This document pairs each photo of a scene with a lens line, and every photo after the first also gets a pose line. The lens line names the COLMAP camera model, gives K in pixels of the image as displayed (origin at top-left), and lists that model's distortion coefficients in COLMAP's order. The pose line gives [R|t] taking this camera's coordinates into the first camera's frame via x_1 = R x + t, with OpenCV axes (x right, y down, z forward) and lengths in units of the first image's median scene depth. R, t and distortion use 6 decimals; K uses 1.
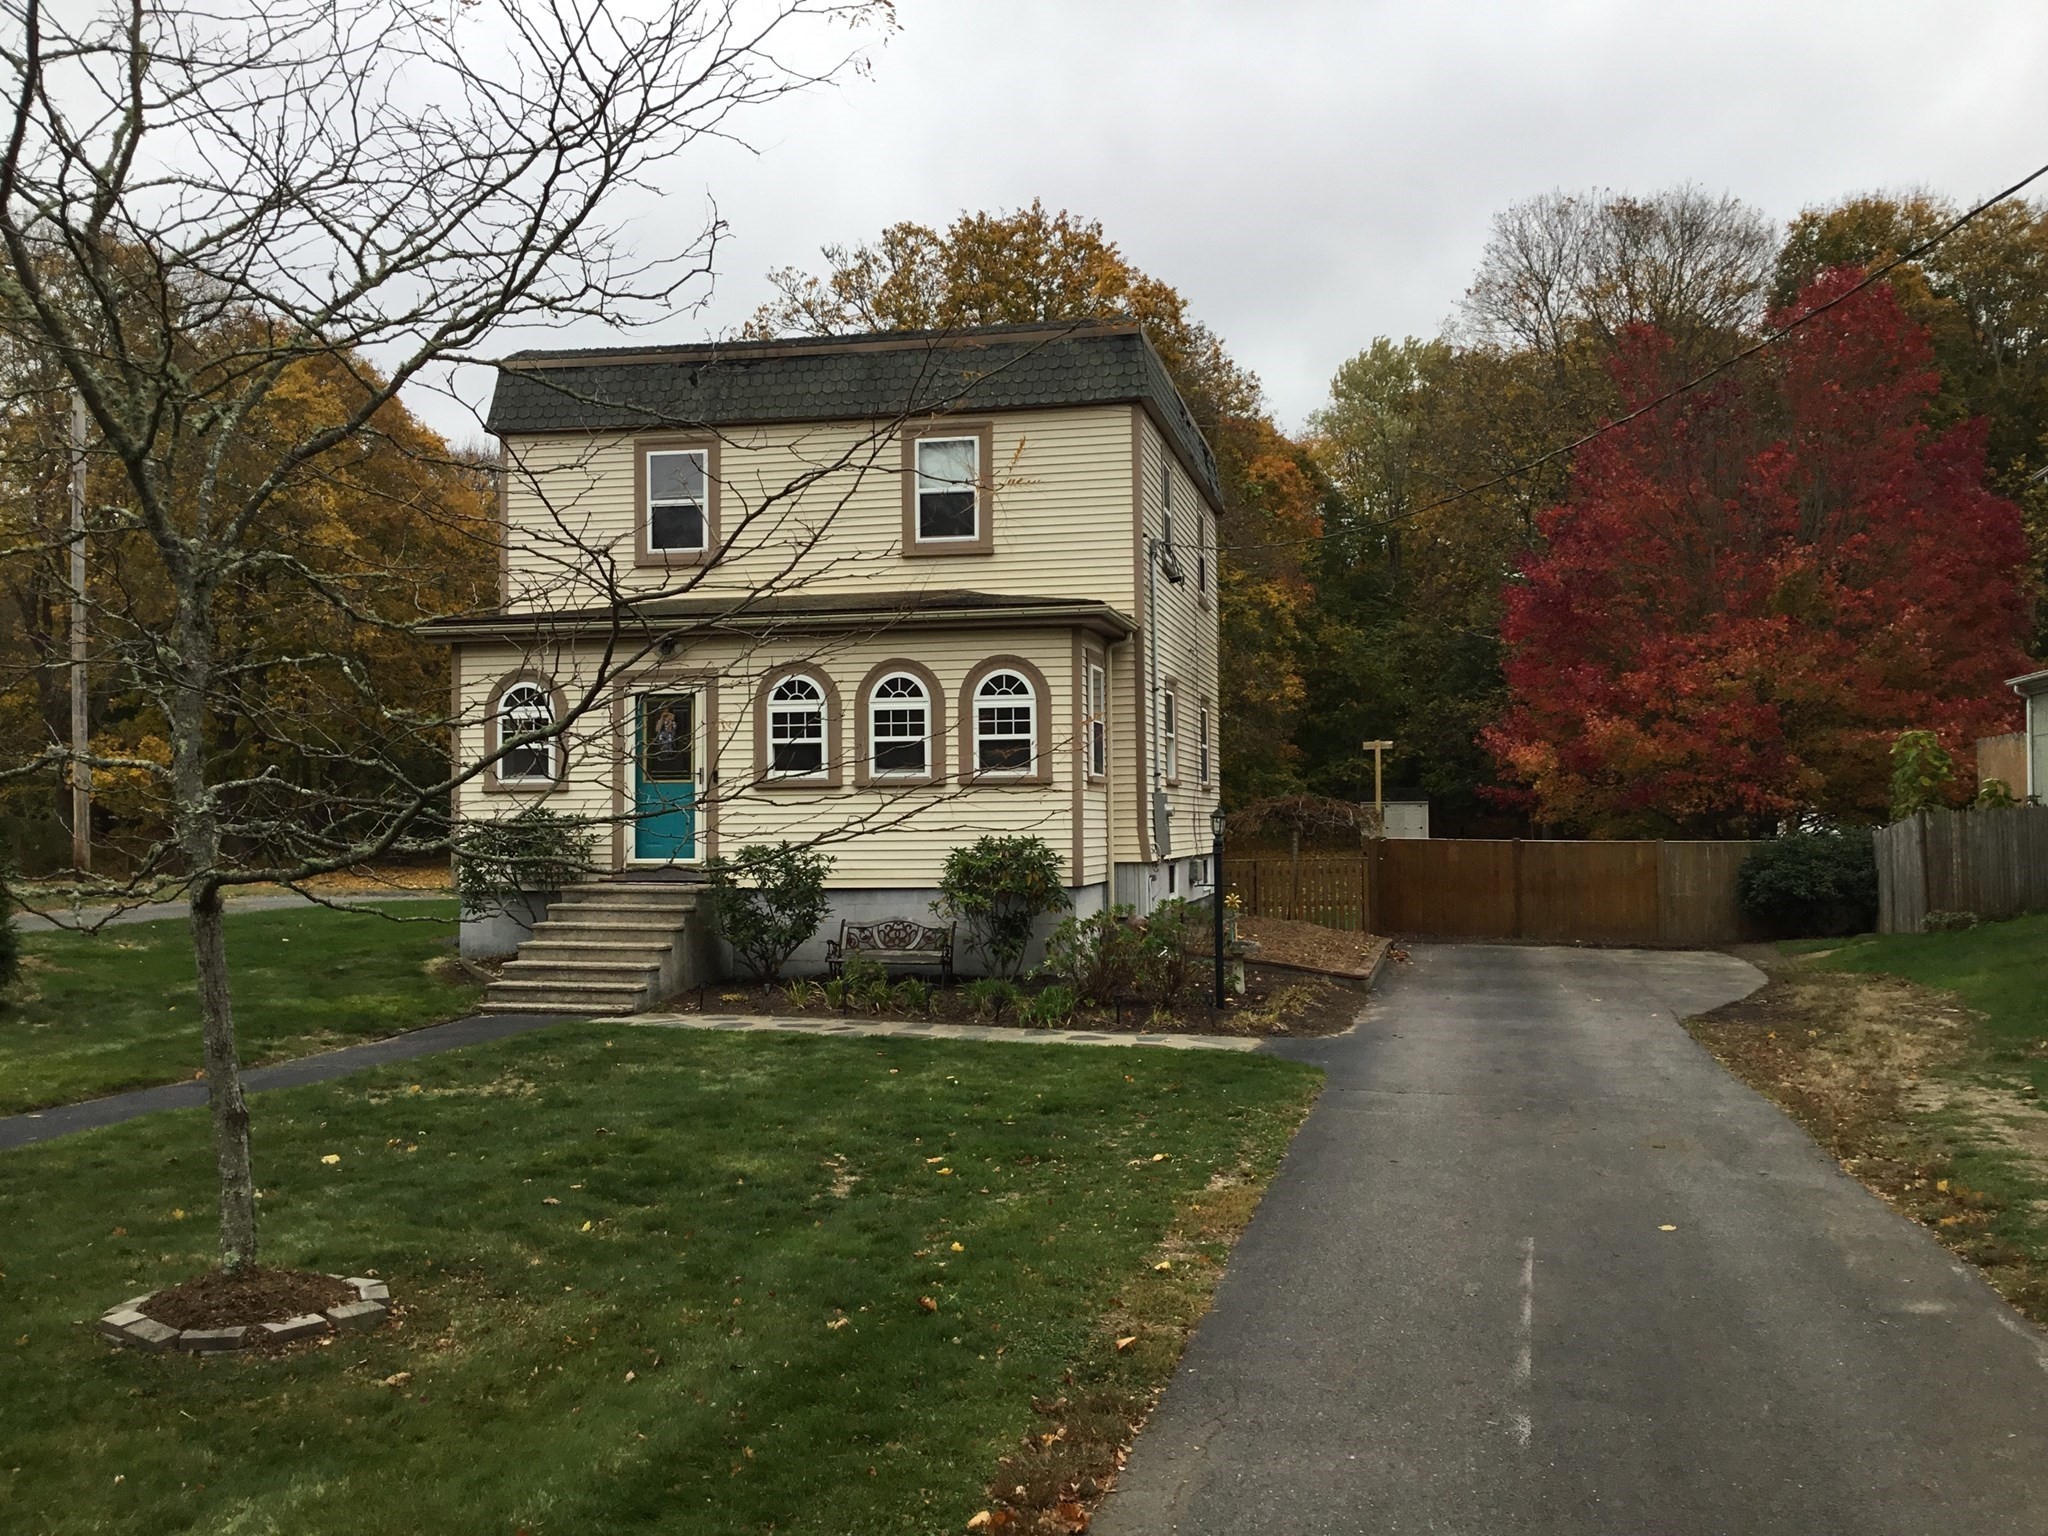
lens RADIAL K [[1812.3, 0, 1024.0], [0, 1812.3, 768.0], [0, 0, 1]] dist [0.011129, -0.004462]
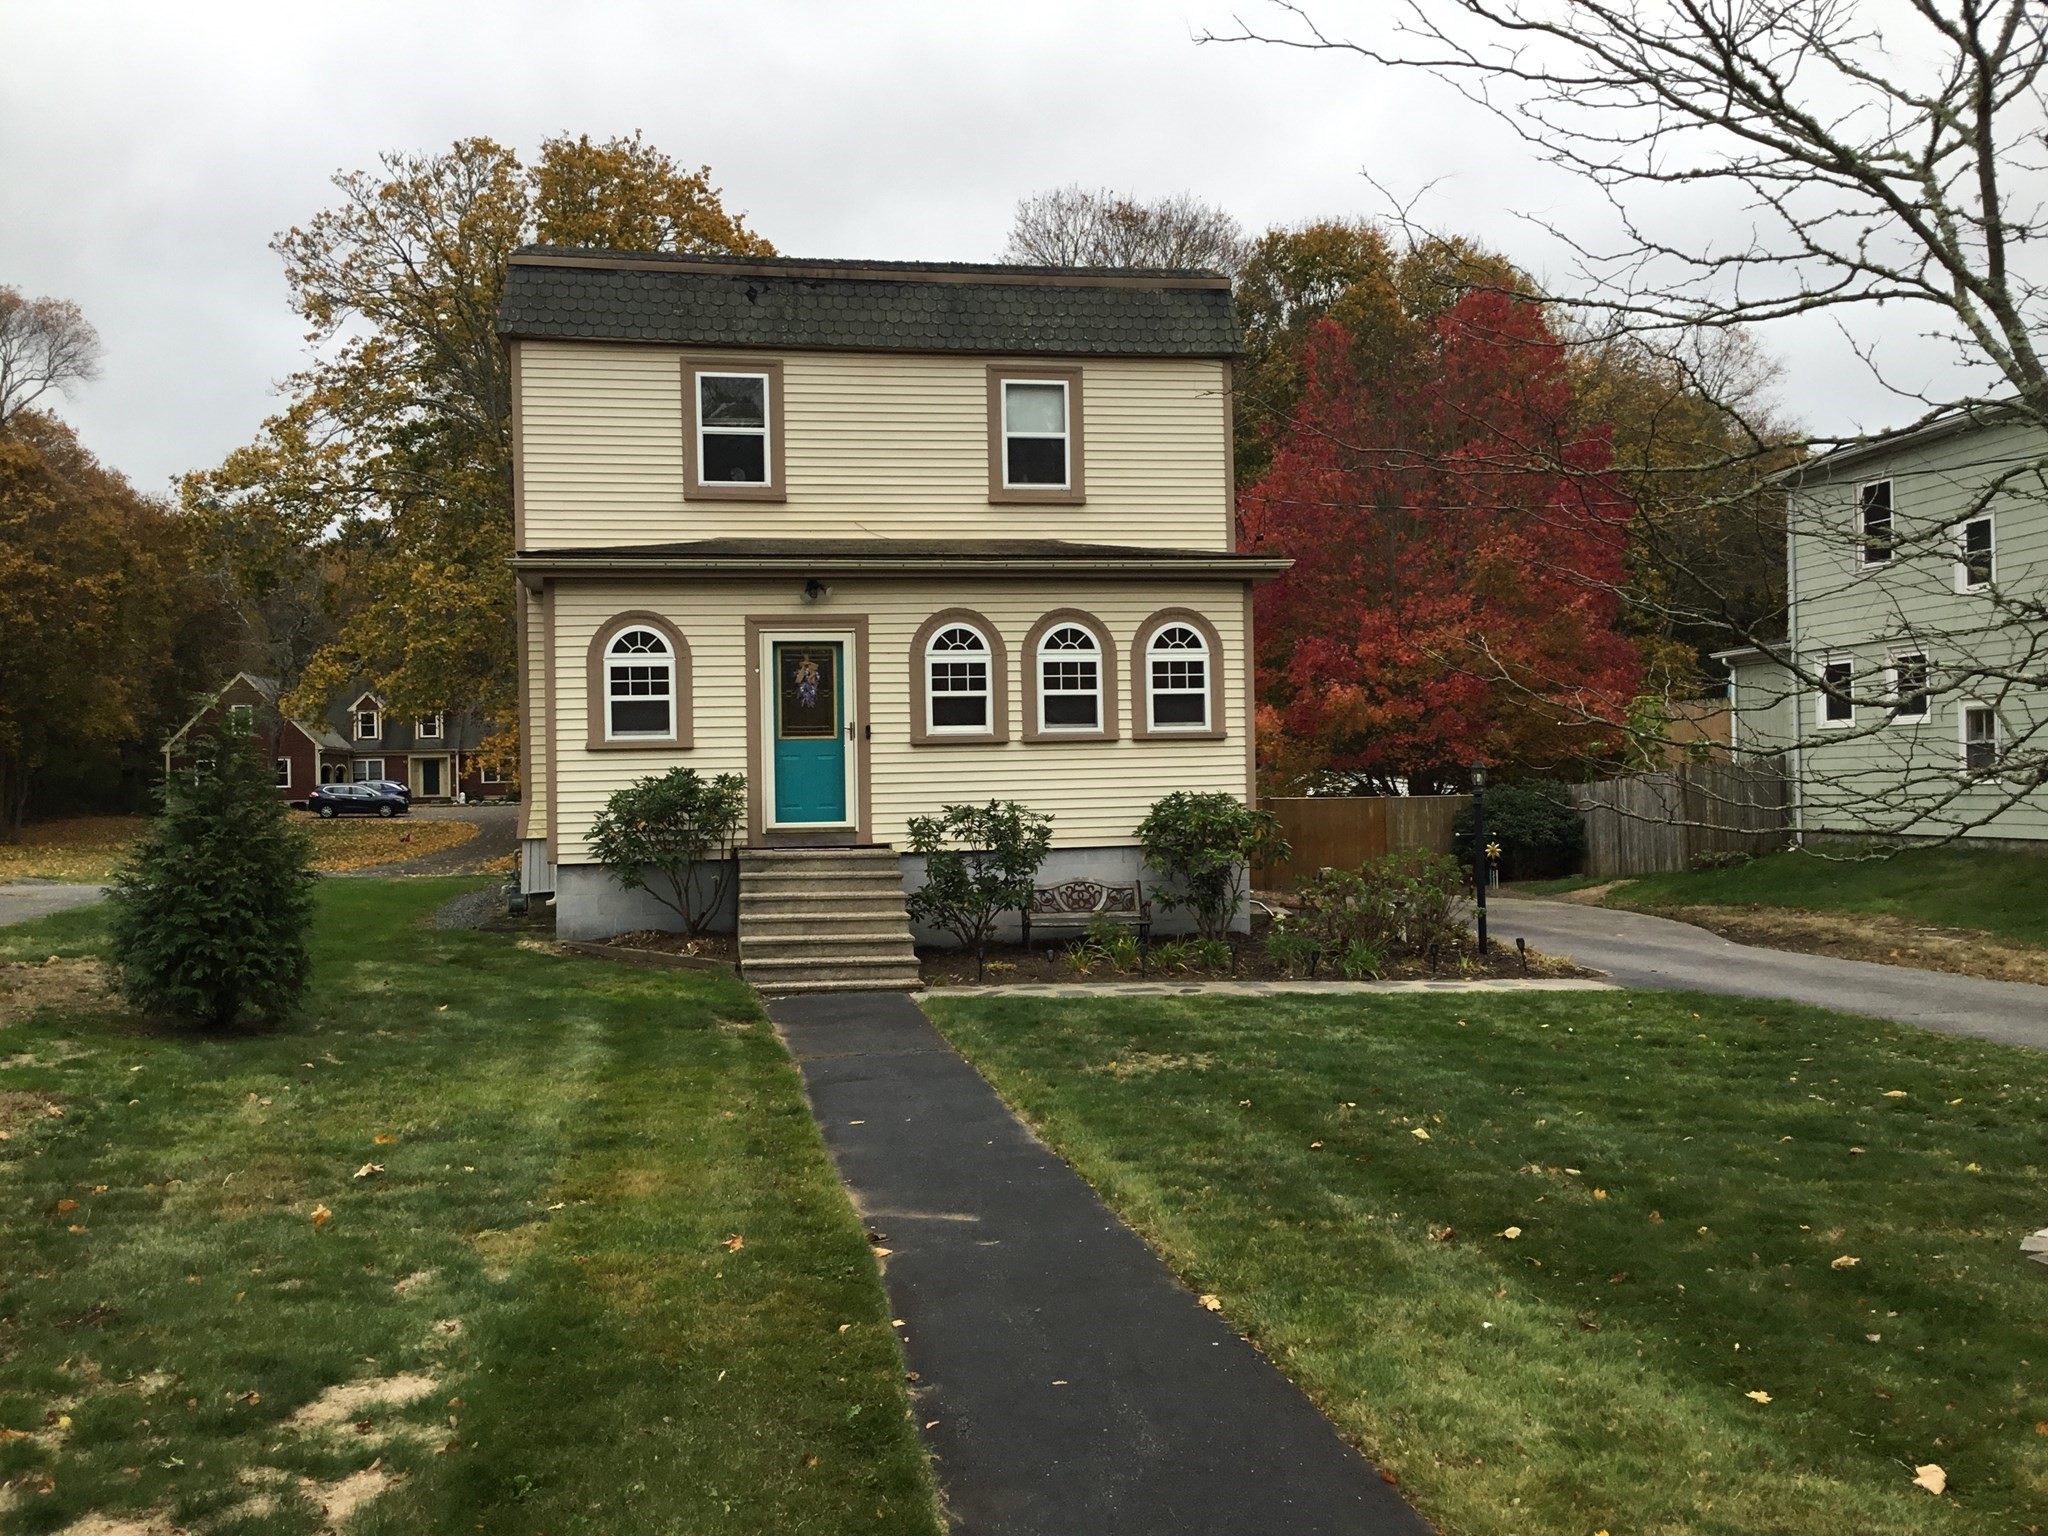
lens RADIAL K [[1812.3, 0, 1024.0], [0, 1812.3, 768.0], [0, 0, 1]] dist [0.011129, -0.004462]
pose [[0.929911, -0.006838, 0.367720, -0.434871], [0.000189, 0.999836, 0.018115, 0.006450], [-0.367784, -0.016776, 0.929760, 0.112946]]
